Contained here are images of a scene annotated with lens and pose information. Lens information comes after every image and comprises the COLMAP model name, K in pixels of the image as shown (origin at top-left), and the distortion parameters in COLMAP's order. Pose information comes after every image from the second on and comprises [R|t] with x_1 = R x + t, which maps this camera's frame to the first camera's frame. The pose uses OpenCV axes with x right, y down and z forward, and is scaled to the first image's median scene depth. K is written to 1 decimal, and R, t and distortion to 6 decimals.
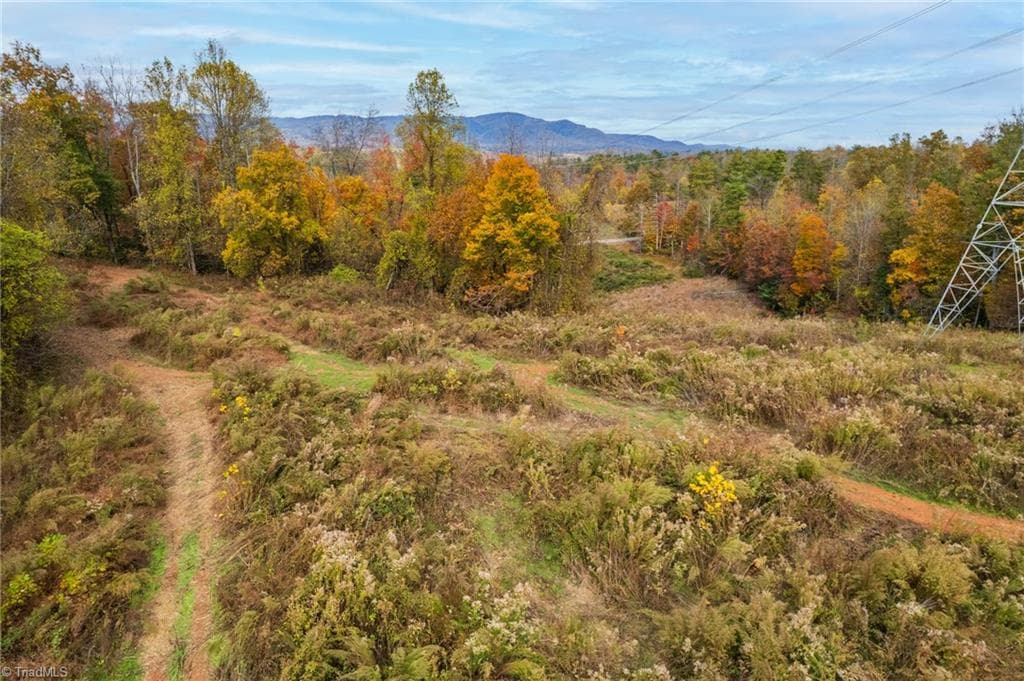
lens RADIAL K [[657.2, 0, 509.9], [0, 657.2, 340.9], [0, 0, 1]] dist [-0.085829, 0.077892]
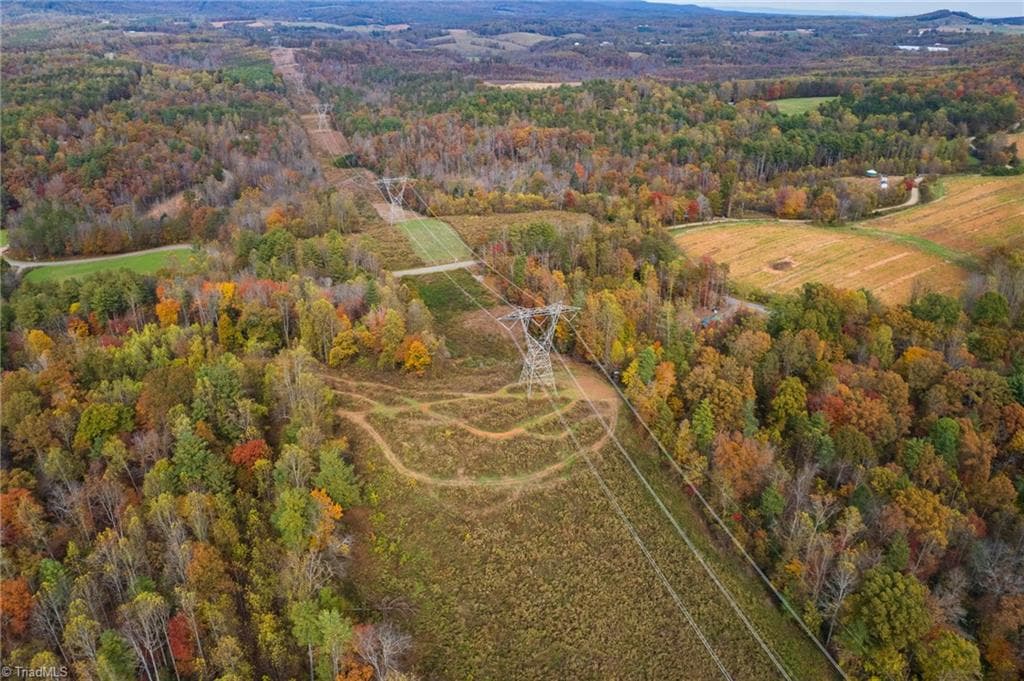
lens RADIAL K [[657.2, 0, 509.9], [0, 657.2, 340.9], [0, 0, 1]] dist [-0.085829, 0.077892]
pose [[0.987701, -0.067316, 0.141122, -0.003724], [0.041782, 0.983386, 0.176651, -1.478849], [-0.150669, -0.168582, 0.974104, -4.406346]]
